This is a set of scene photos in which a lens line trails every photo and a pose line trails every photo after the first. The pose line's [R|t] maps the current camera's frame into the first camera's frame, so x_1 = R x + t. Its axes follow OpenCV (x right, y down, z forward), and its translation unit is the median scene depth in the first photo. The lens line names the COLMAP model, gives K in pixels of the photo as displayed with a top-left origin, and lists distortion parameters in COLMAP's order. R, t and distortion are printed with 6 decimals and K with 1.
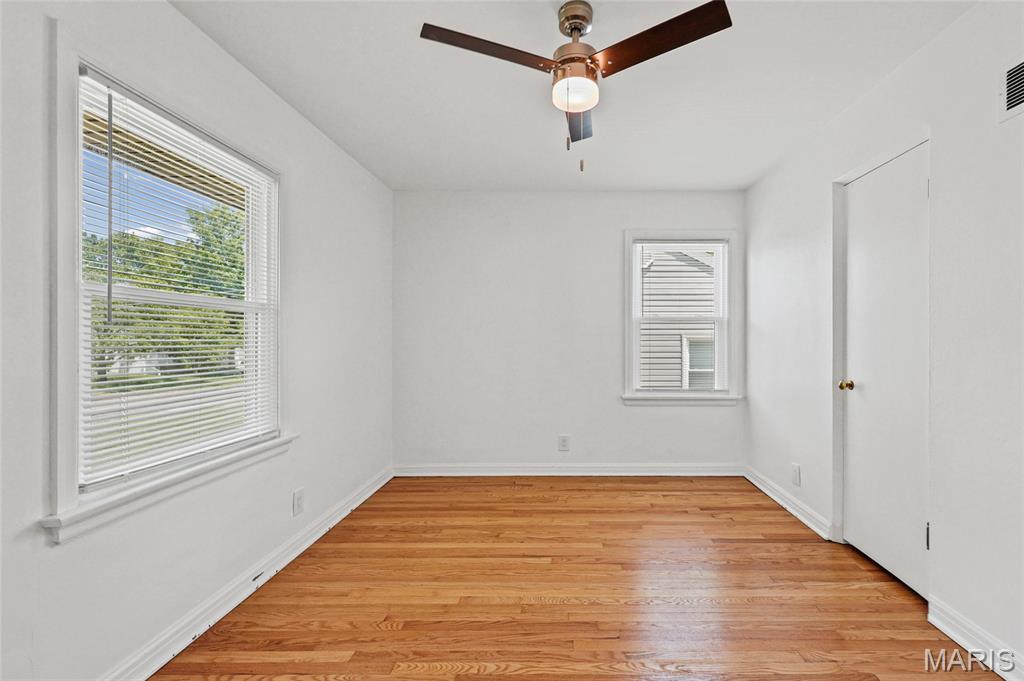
lens RADIAL K [[435.4, 0, 512.0], [0, 435.4, 340.5], [0, 0, 1]] dist [-0.000076, -0.000180]
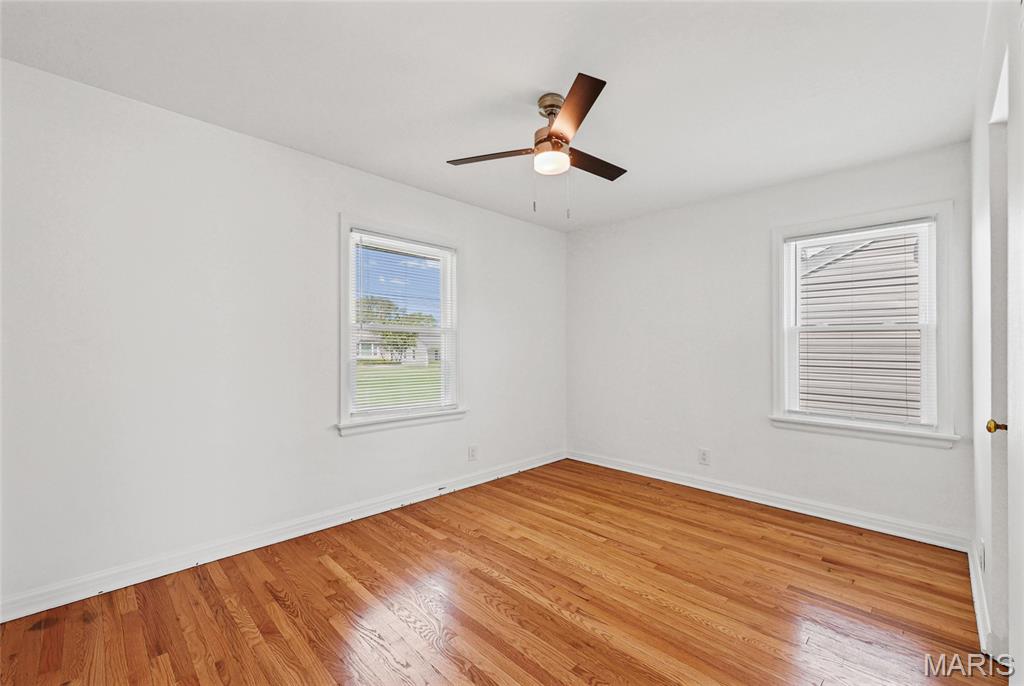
lens RADIAL K [[424.9, 0, 513.6], [0, 424.9, 352.4], [0, 0, 1]] dist [-0.000150, -0.000123]
pose [[0.707578, 0.013330, -0.706510, 0.595685], [-0.010373, 0.999910, 0.008476, -0.006001], [0.706559, 0.001331, 0.707652, 0.016351]]
